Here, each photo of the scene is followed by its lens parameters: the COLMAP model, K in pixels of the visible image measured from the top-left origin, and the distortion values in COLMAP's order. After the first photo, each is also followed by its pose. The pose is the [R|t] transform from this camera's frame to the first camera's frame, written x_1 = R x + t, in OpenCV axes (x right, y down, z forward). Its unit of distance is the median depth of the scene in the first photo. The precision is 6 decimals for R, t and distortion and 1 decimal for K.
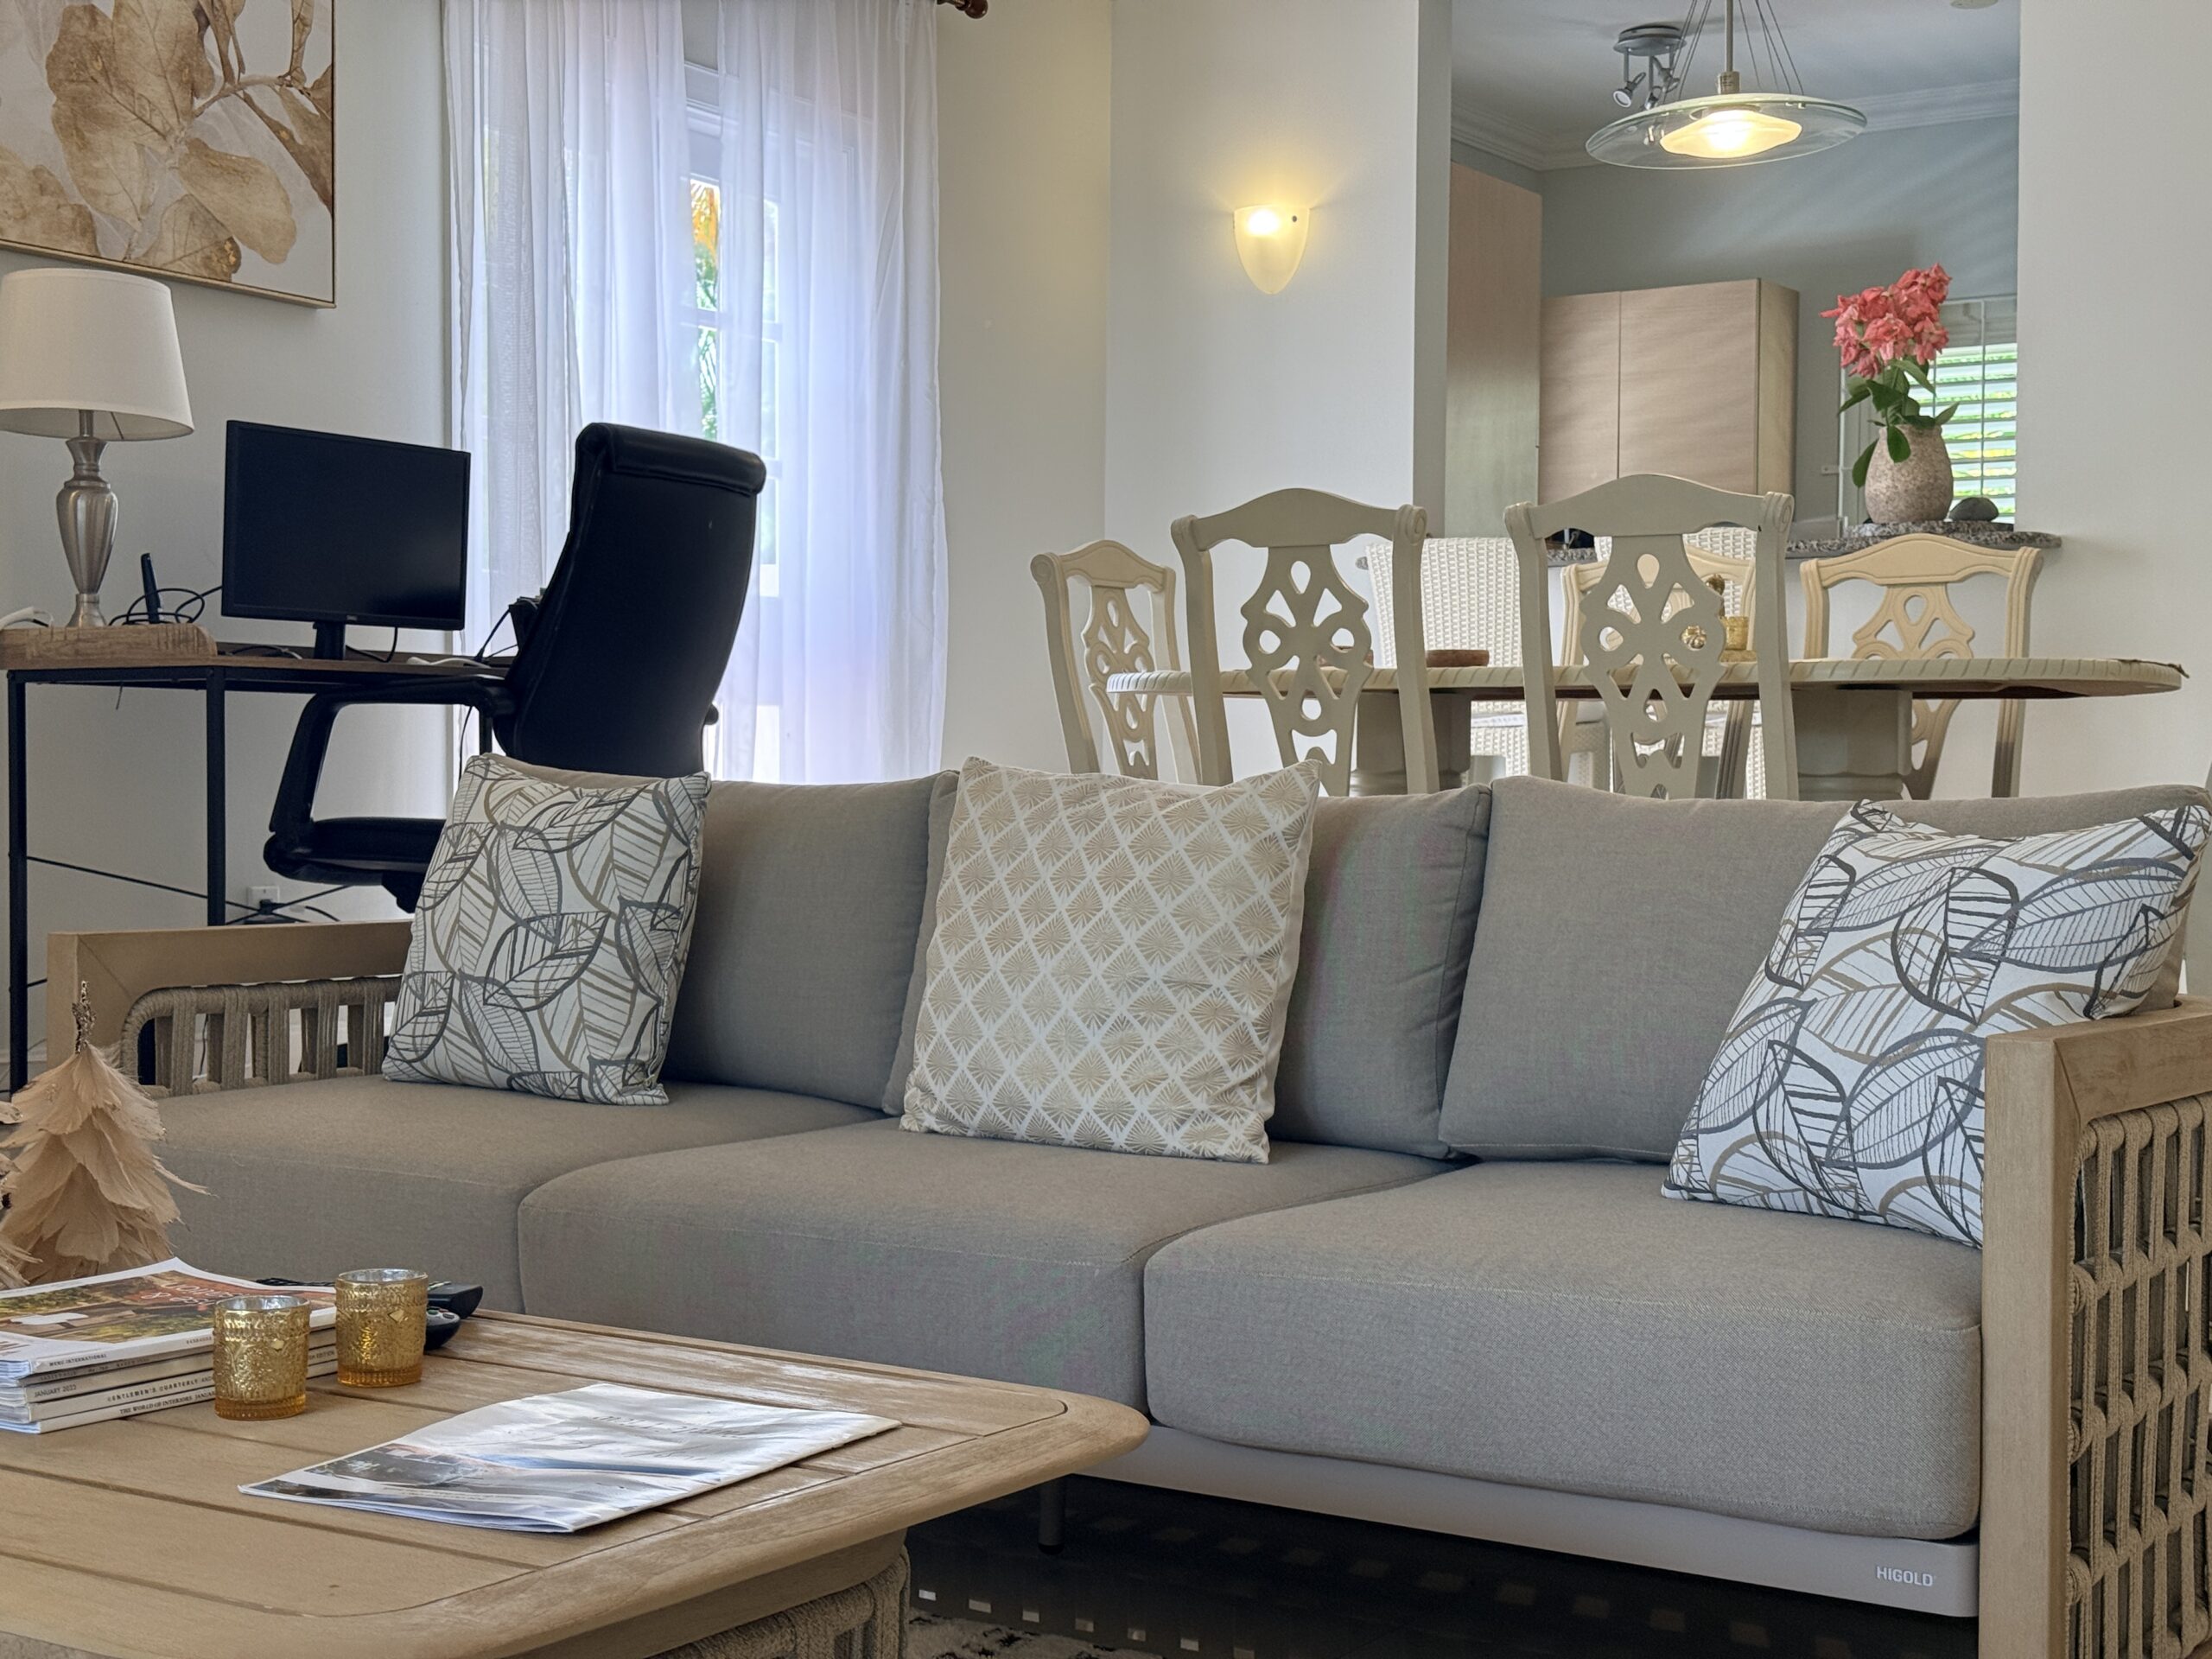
lens RADIAL K [[3137.4, 0, 1106.4], [0, 3137.4, 890.0], [0, 0, 1]] dist [0.012970, 0.000000]
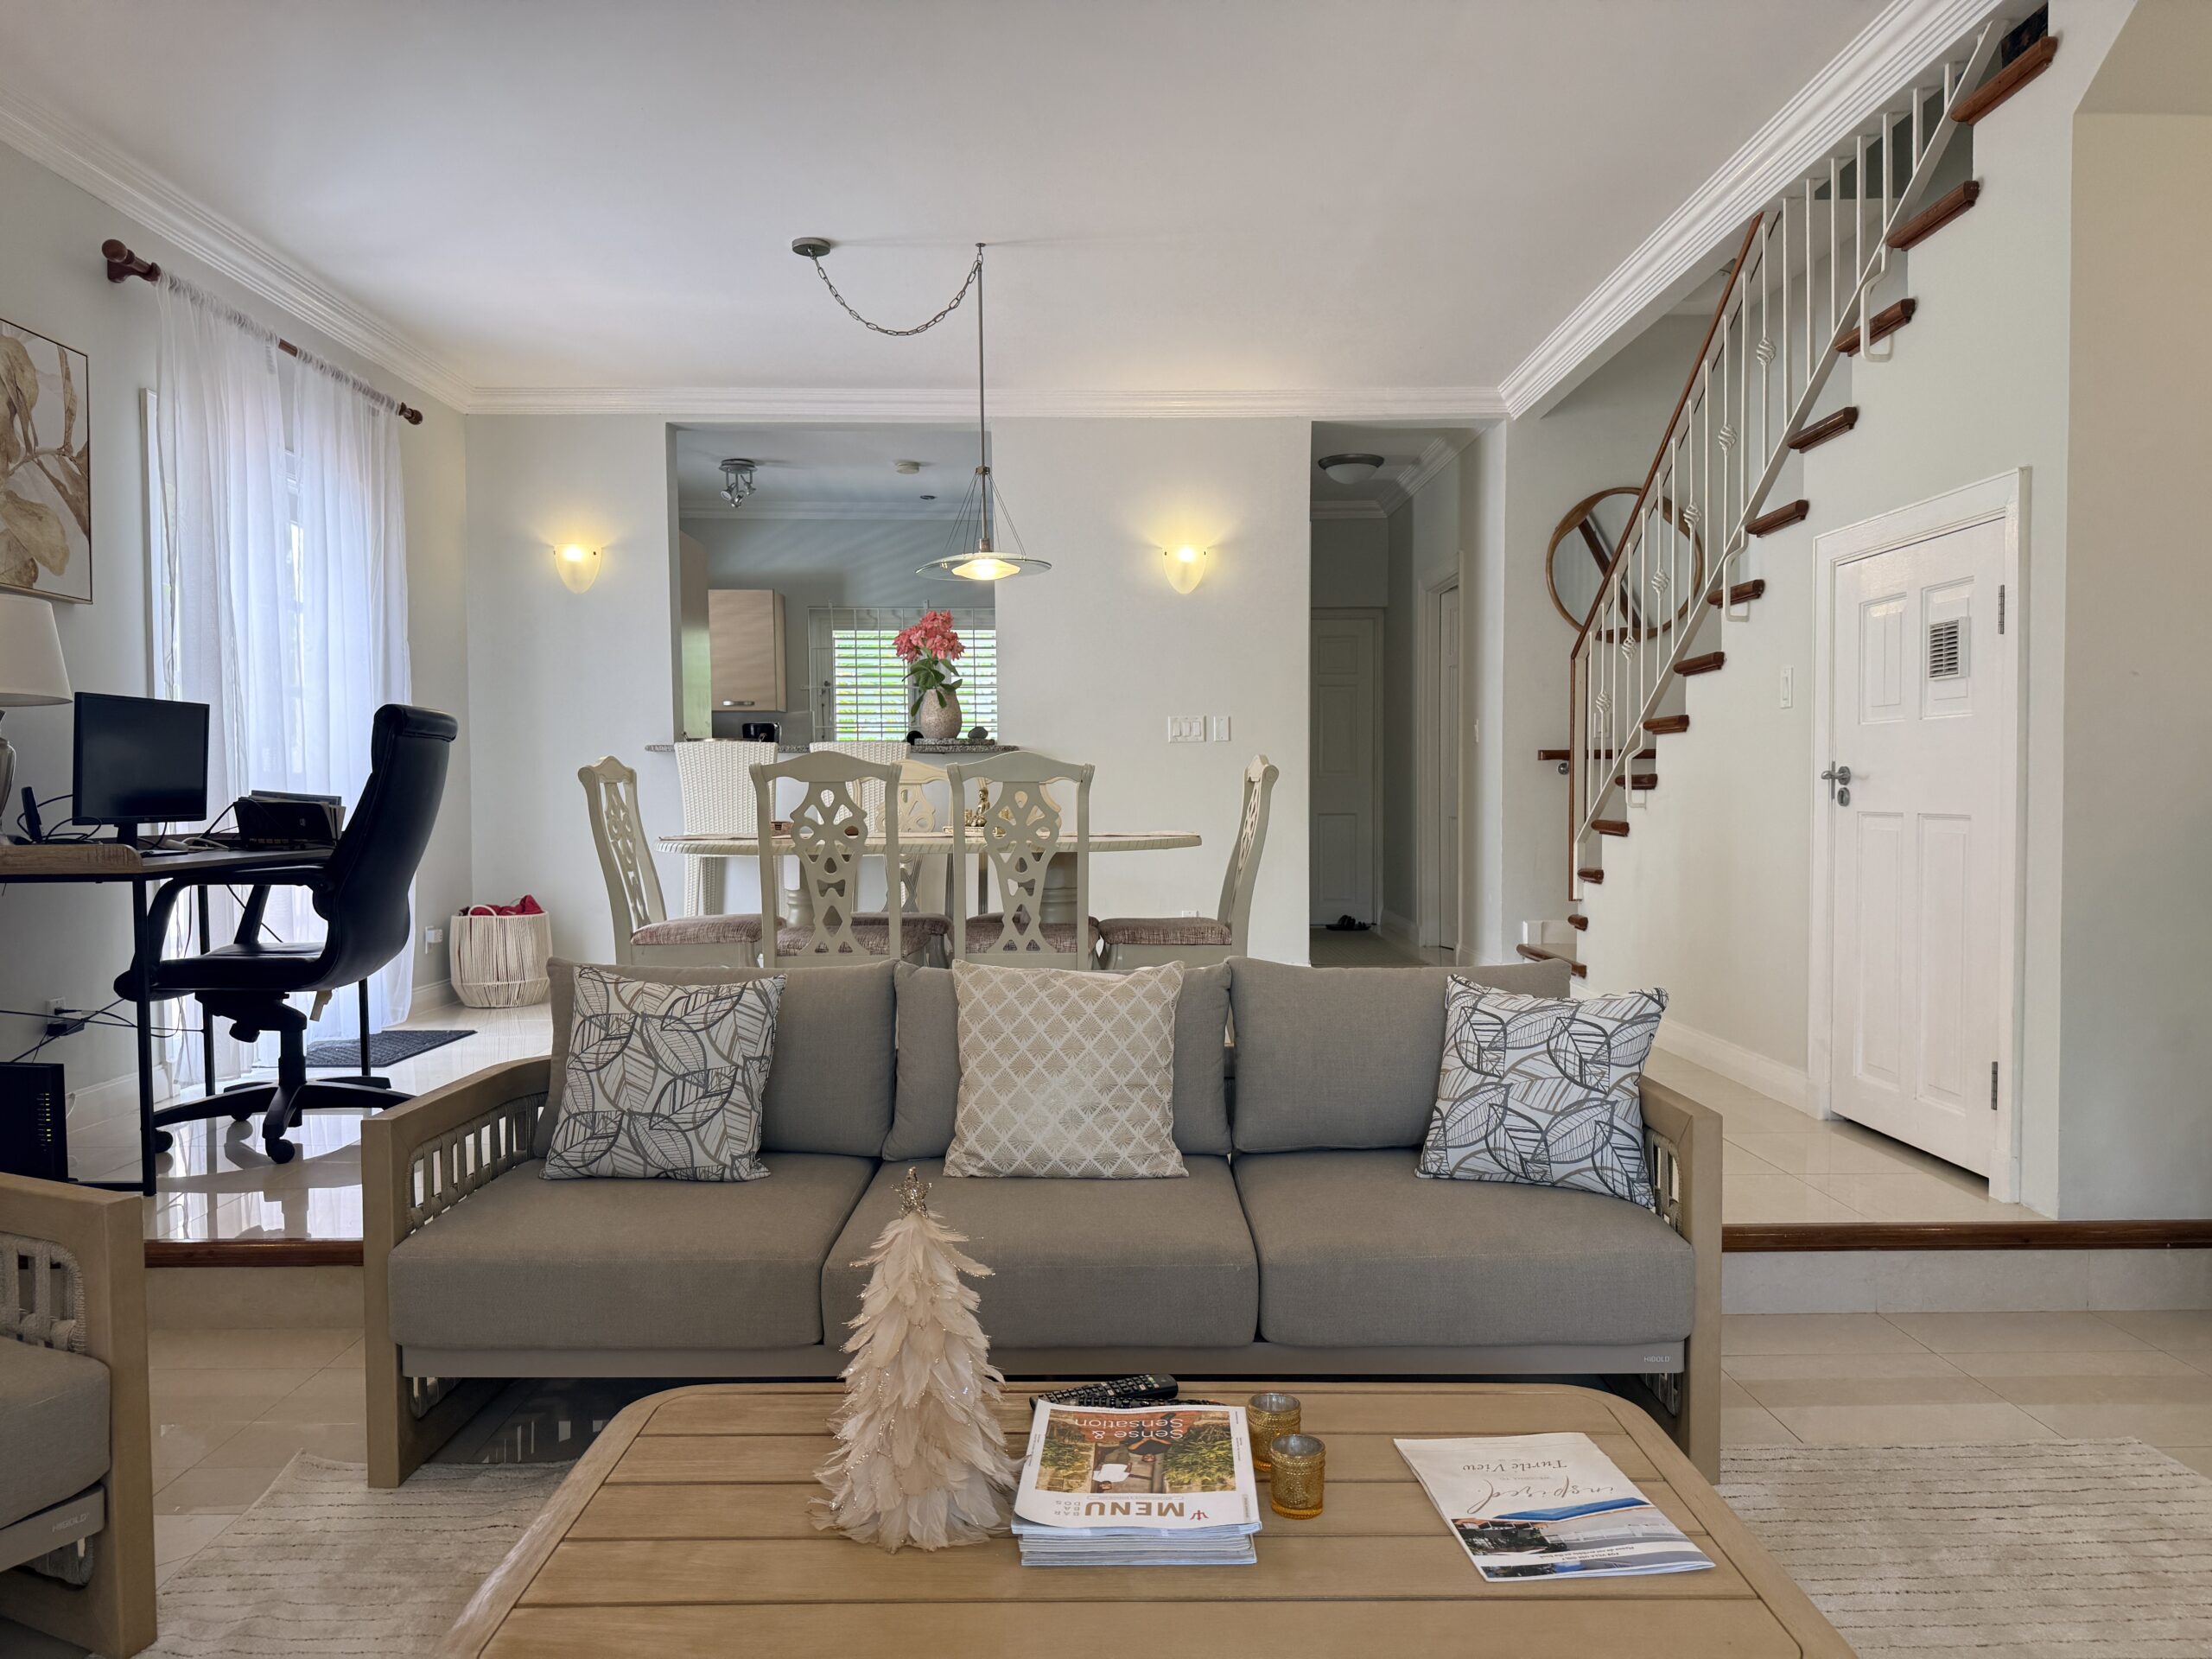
lens RADIAL K [[1540.4, 0, 1095.7], [0, 1540.4, 809.5], [0, 0, 1]] dist [0.065796, -0.081001]
pose [[0.825452, -0.024056, 0.563960, -0.450194], [0.030640, 0.999528, -0.002211, -0.118424], [-0.563641, 0.019105, 0.825799, 0.201287]]
